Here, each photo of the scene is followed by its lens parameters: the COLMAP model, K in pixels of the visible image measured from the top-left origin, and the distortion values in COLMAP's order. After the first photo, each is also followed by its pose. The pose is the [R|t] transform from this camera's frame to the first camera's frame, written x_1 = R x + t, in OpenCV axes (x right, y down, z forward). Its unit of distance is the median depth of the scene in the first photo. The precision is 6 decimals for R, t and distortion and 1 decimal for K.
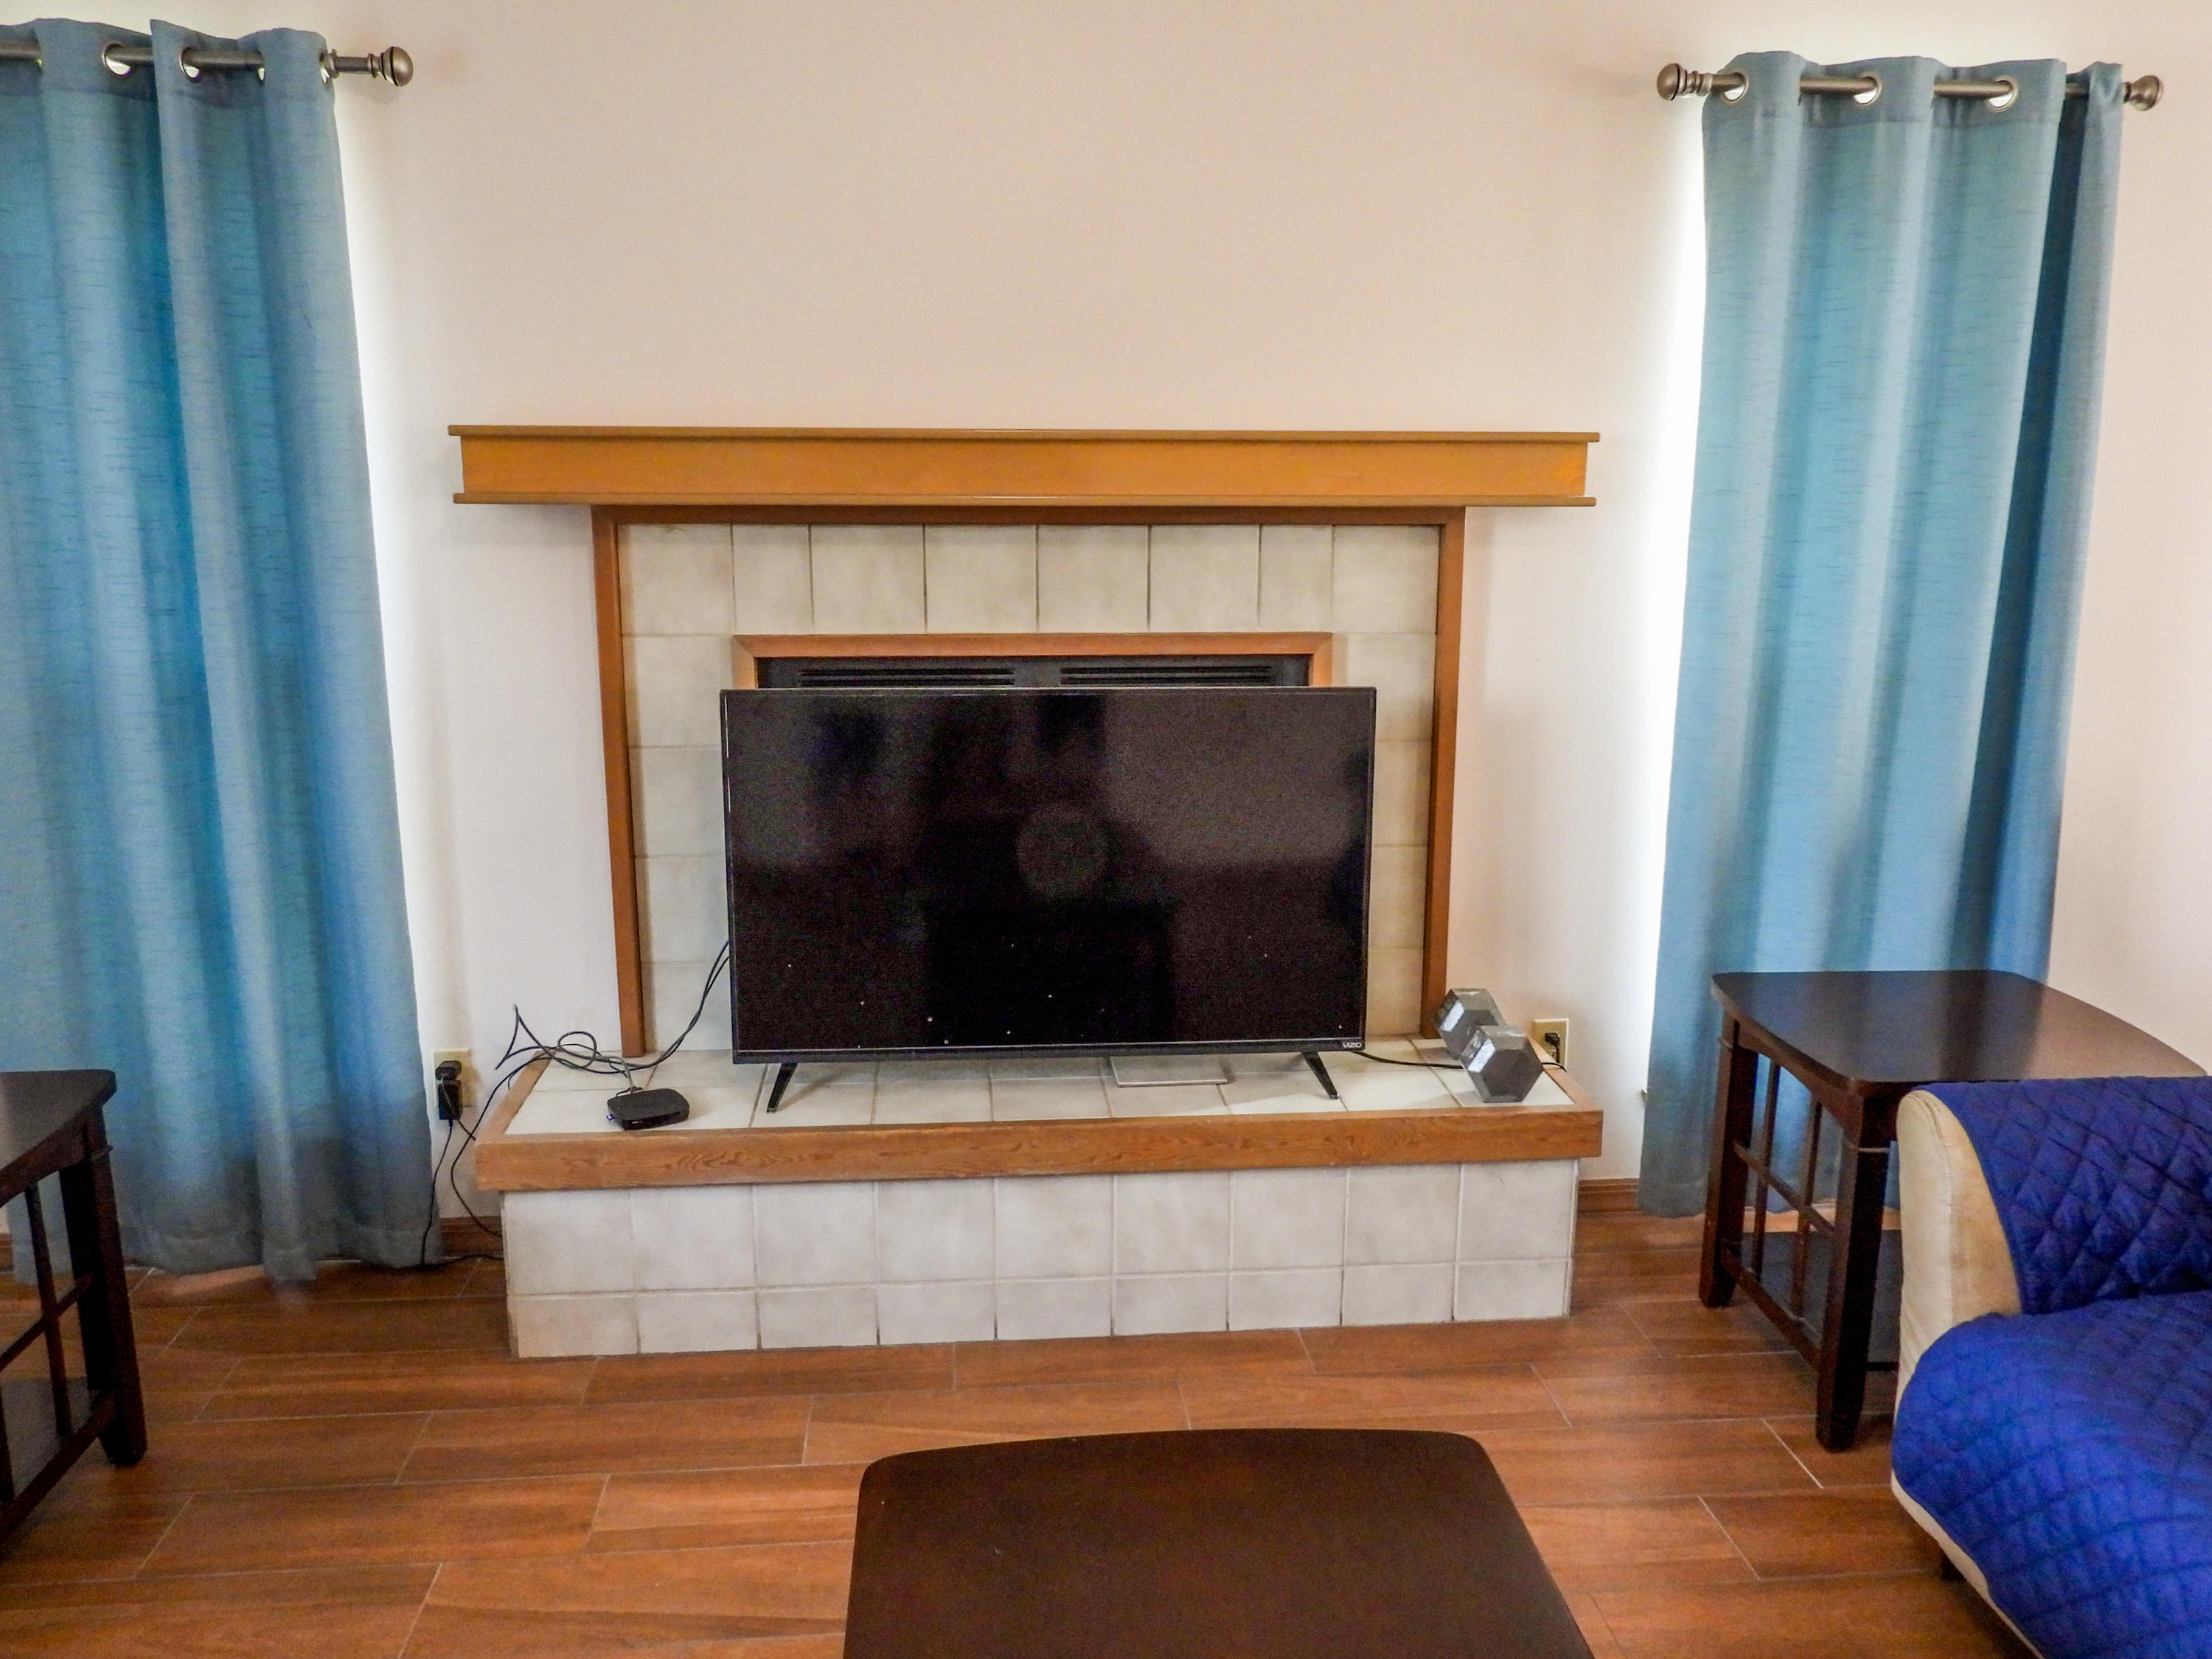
lens RADIAL K [[1766.2, 0, 1105.1], [0, 1766.2, 826.8], [0, 0, 1]] dist [0.001033, -0.003725]
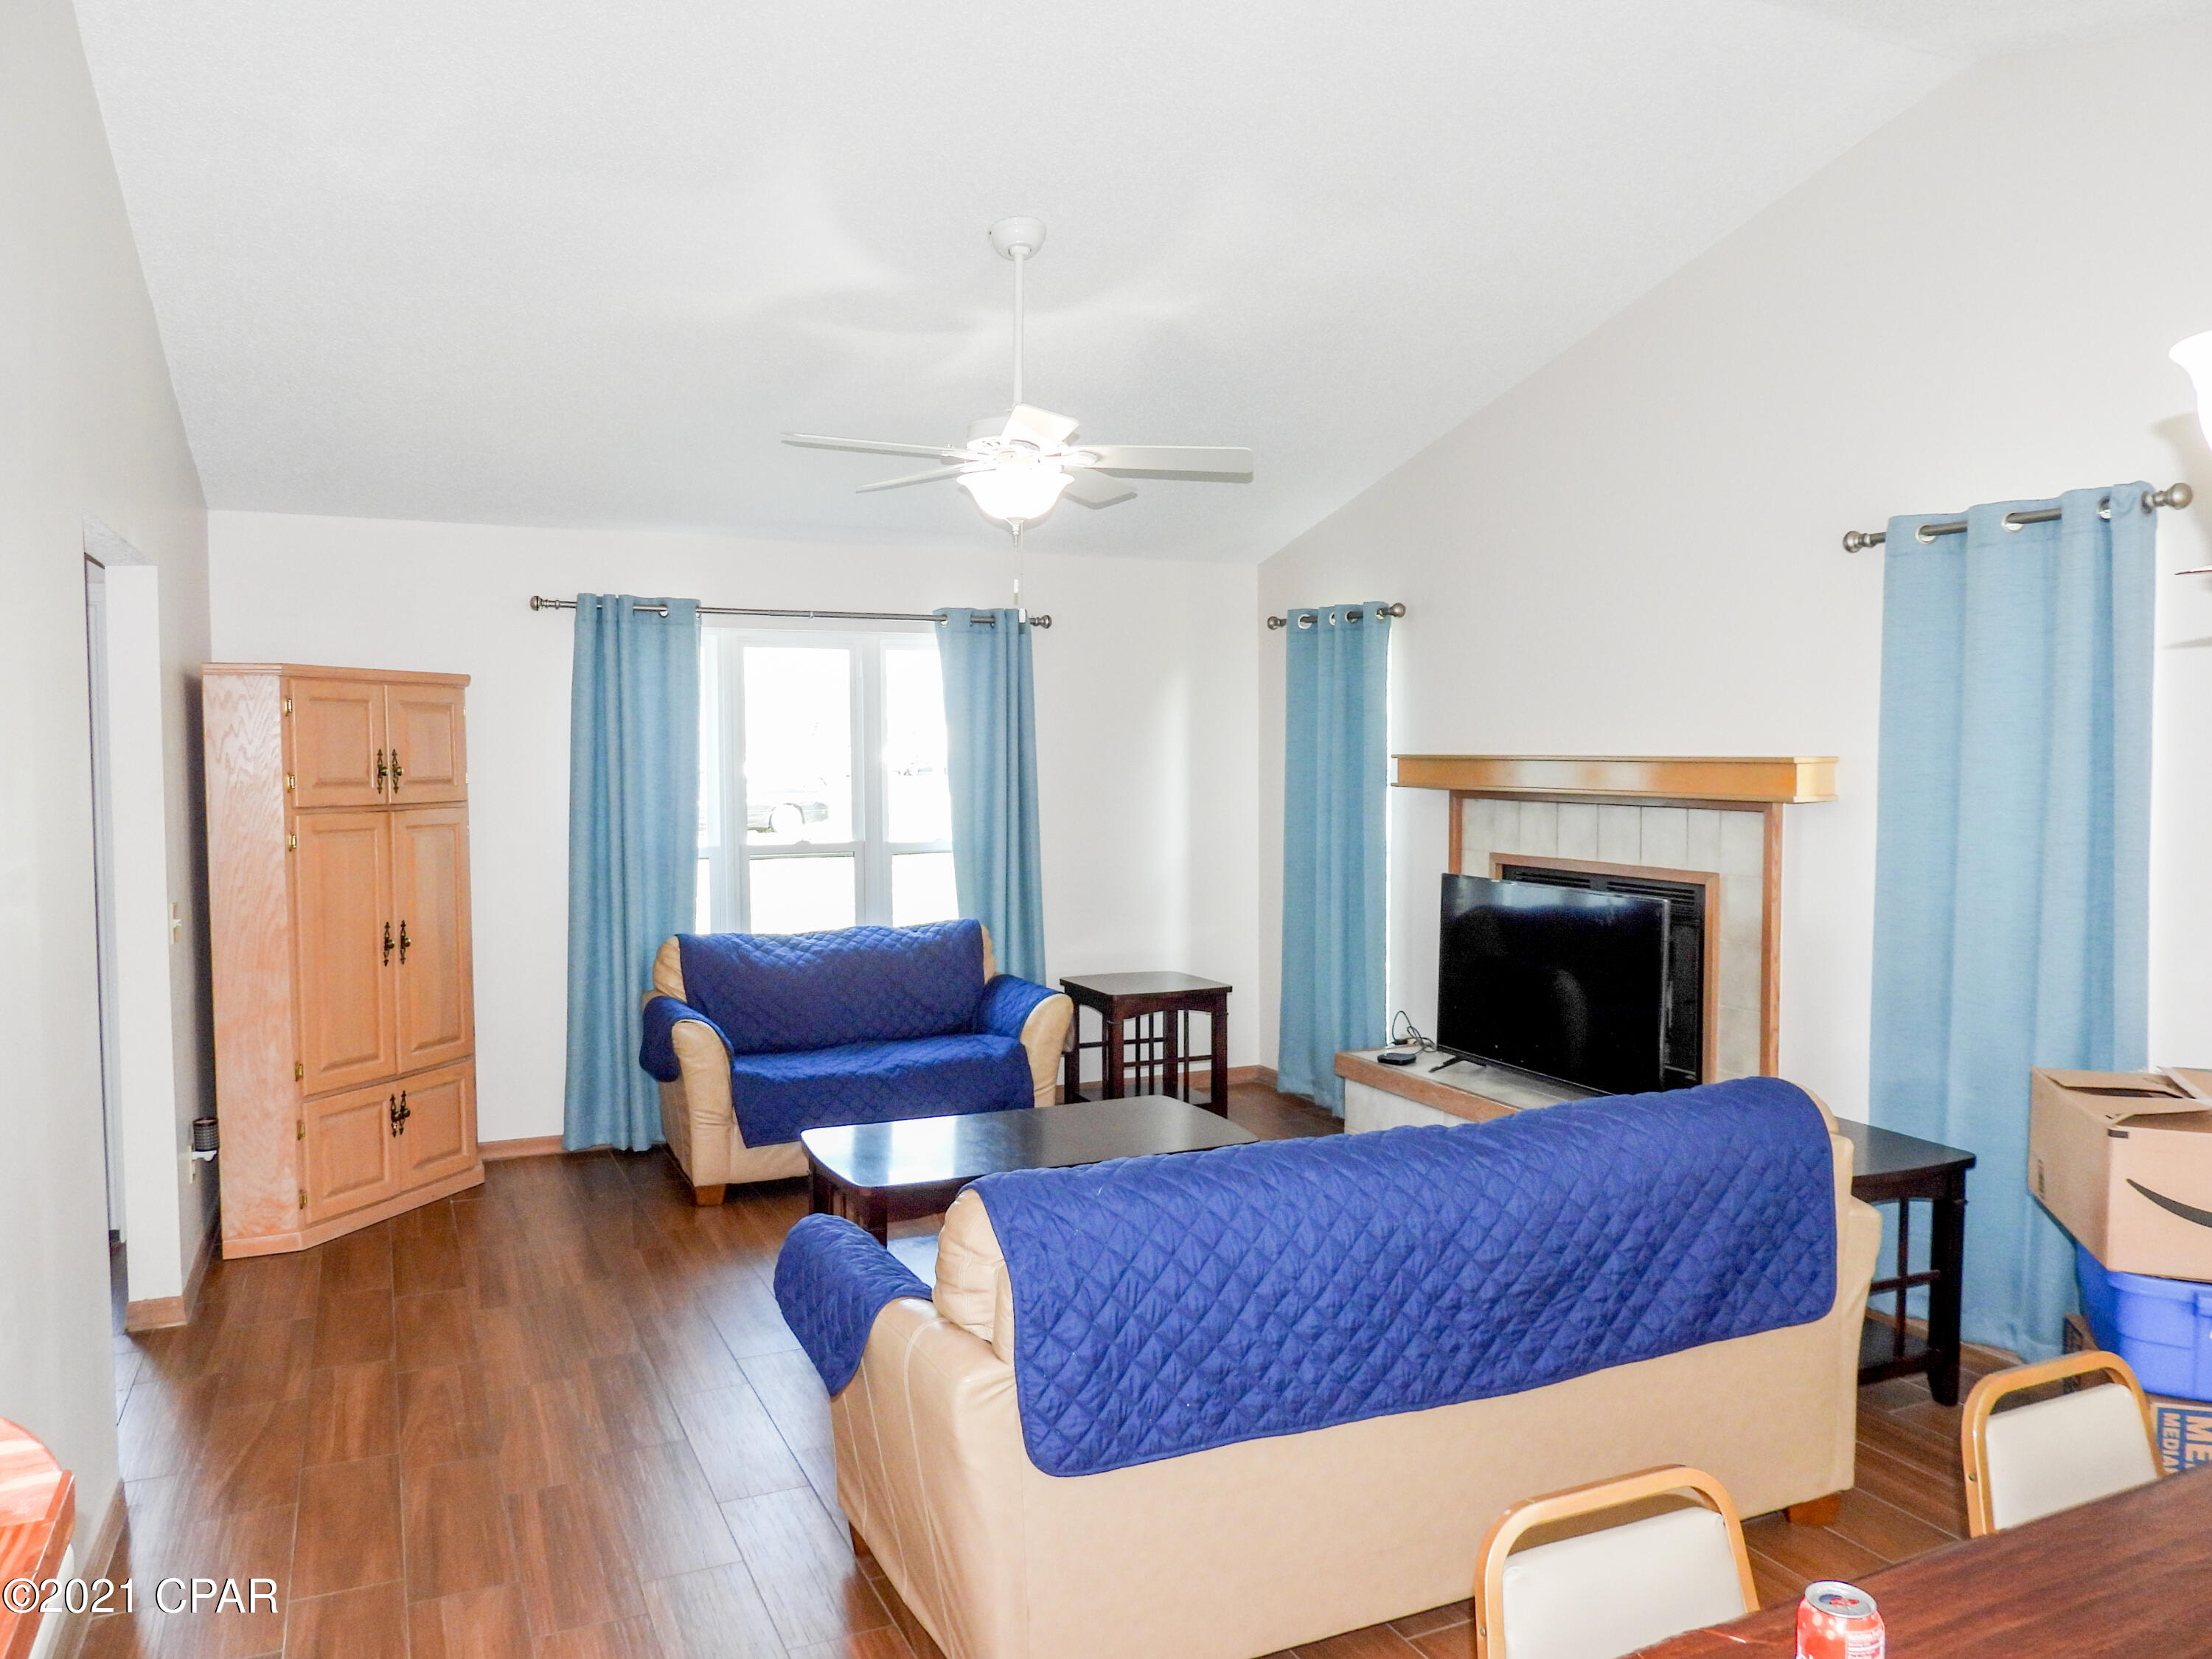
lens RADIAL K [[1568.4, 0, 1105.1], [0, 1568.4, 830.7], [0, 0, 1]] dist [-0.025133, -0.000139]
pose [[0.341715, 0.046770, -0.938639, 1.051724], [-0.191119, 0.981349, -0.020680, -0.006179], [0.920165, 0.186459, 0.344280, -0.040664]]
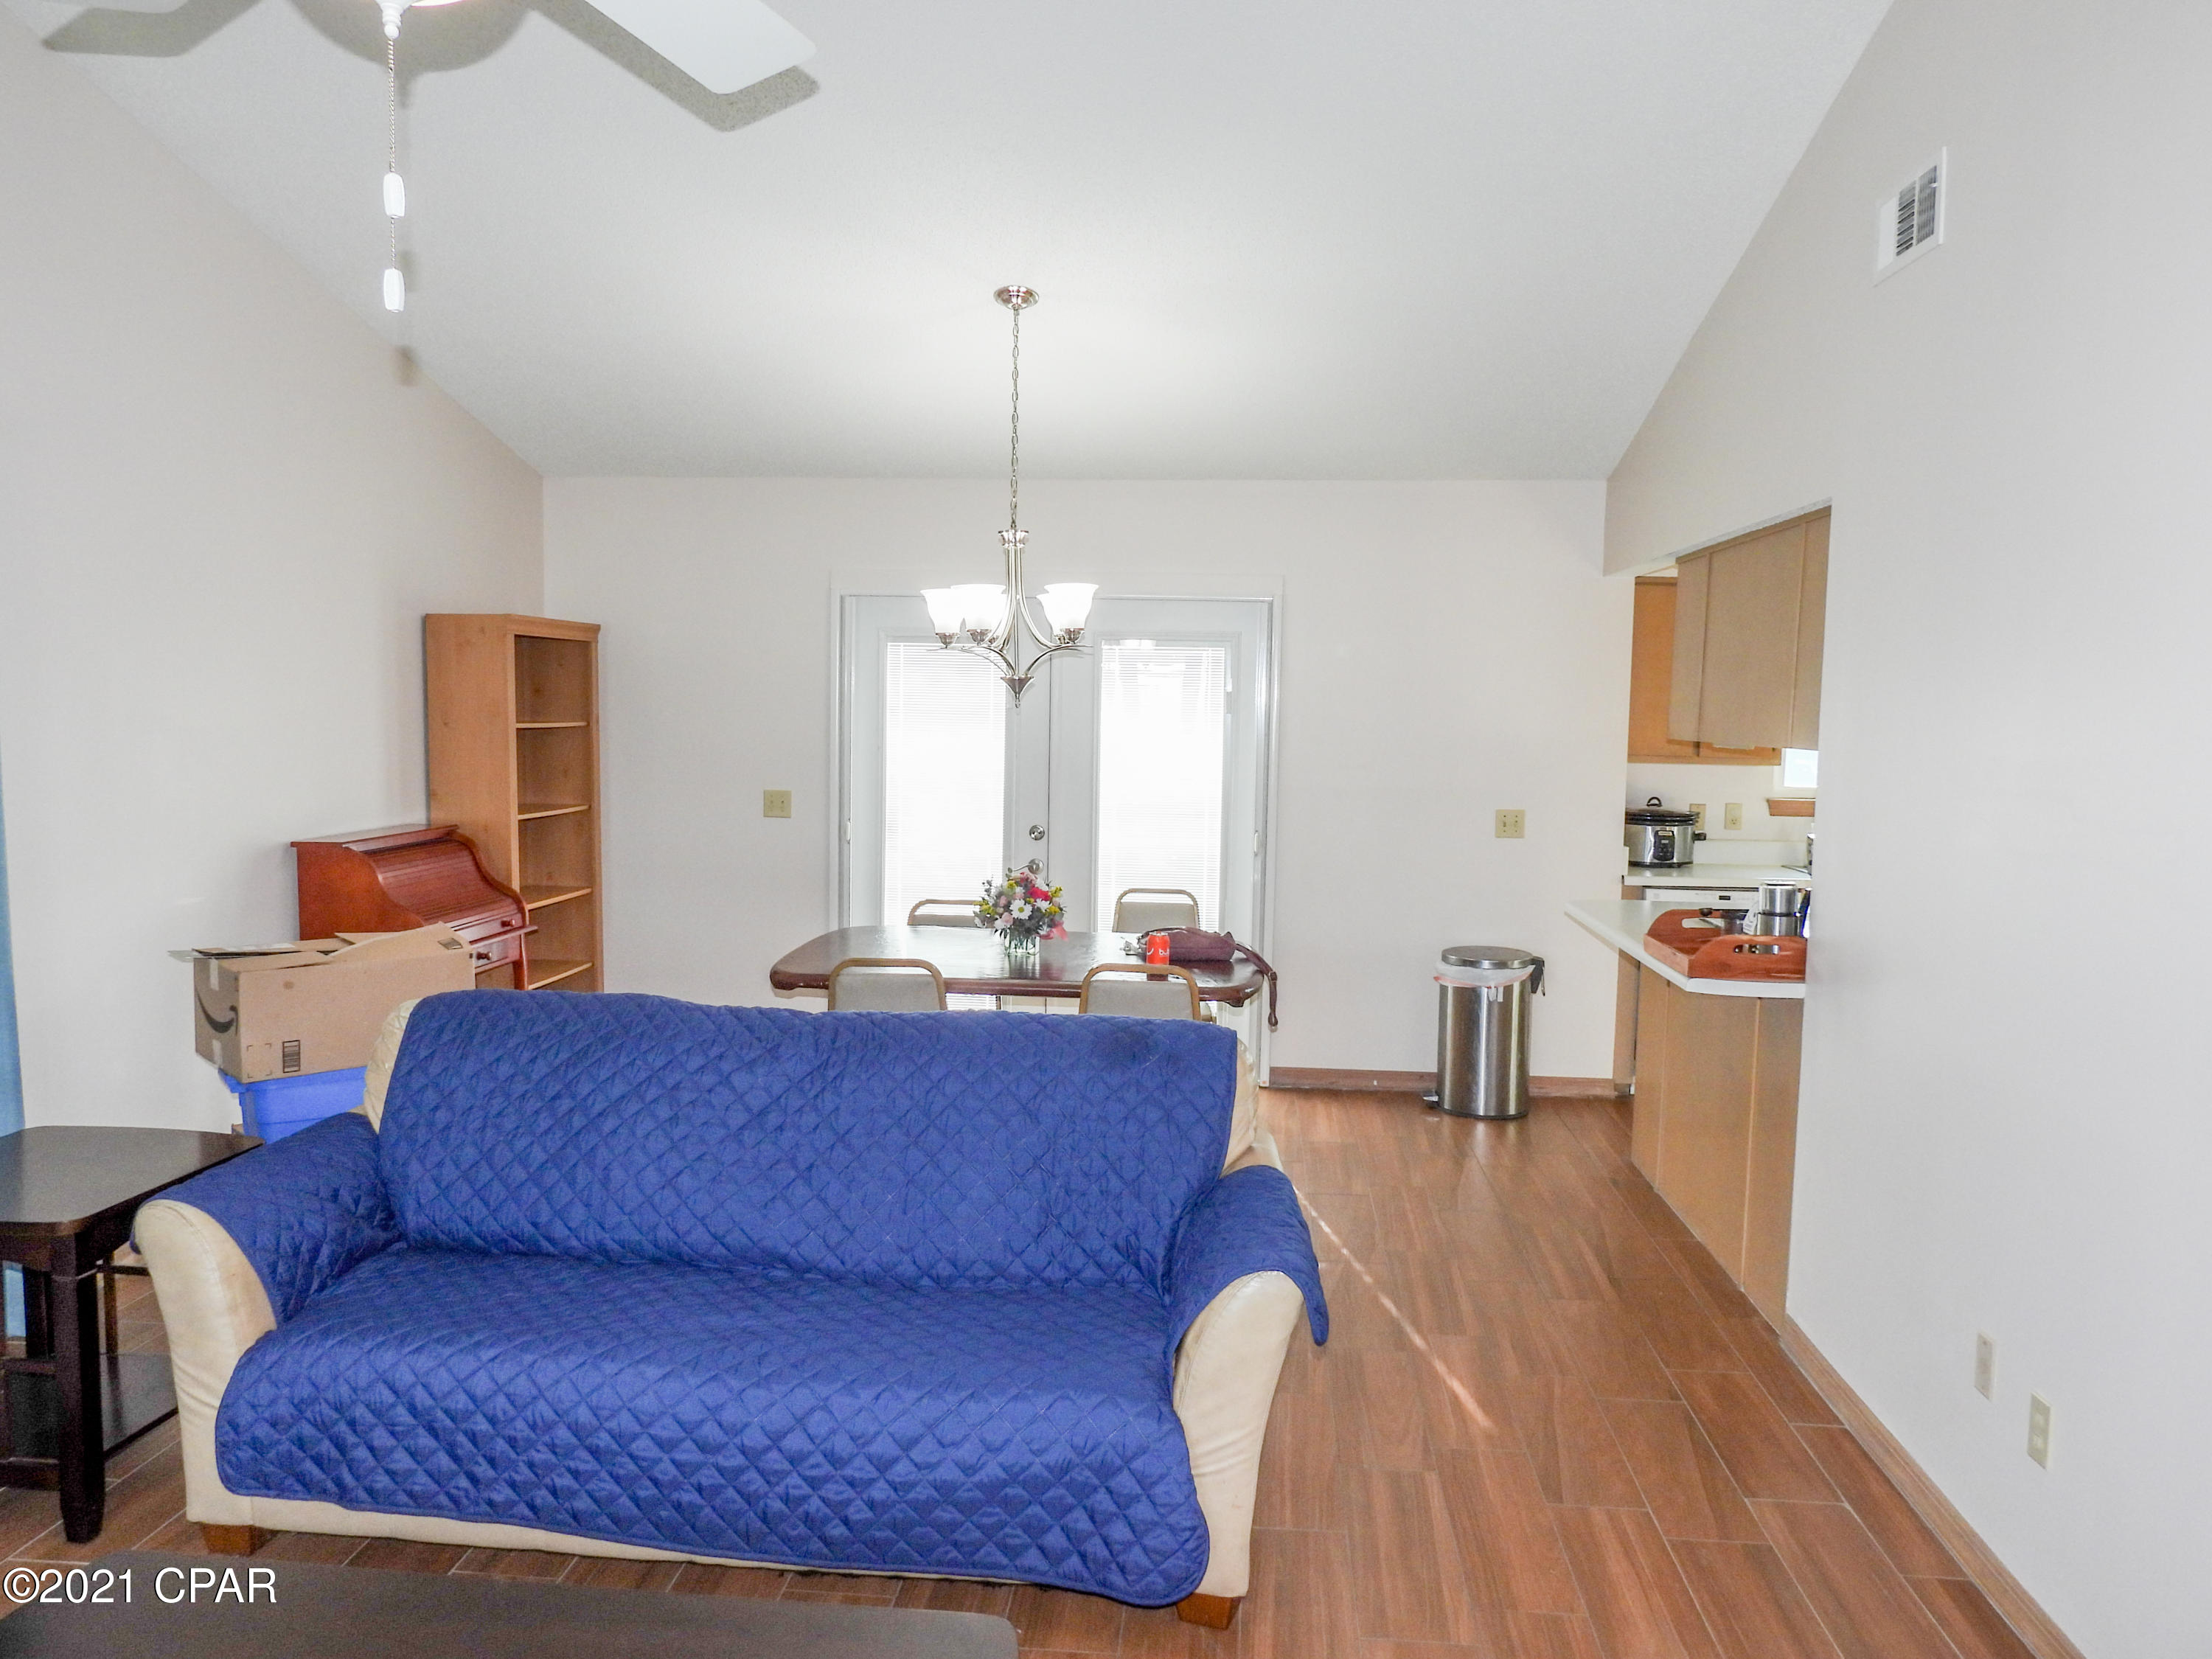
lens RADIAL K [[1568.4, 0, 1105.8], [0, 1568.4, 833.2], [0, 0, 1]] dist [-0.025133, -0.000139]
pose [[0.175390, -0.084908, 0.980831, -0.649873], [0.190789, 0.980318, 0.050747, -0.049533], [-0.965835, 0.178231, 0.188137, 0.093197]]
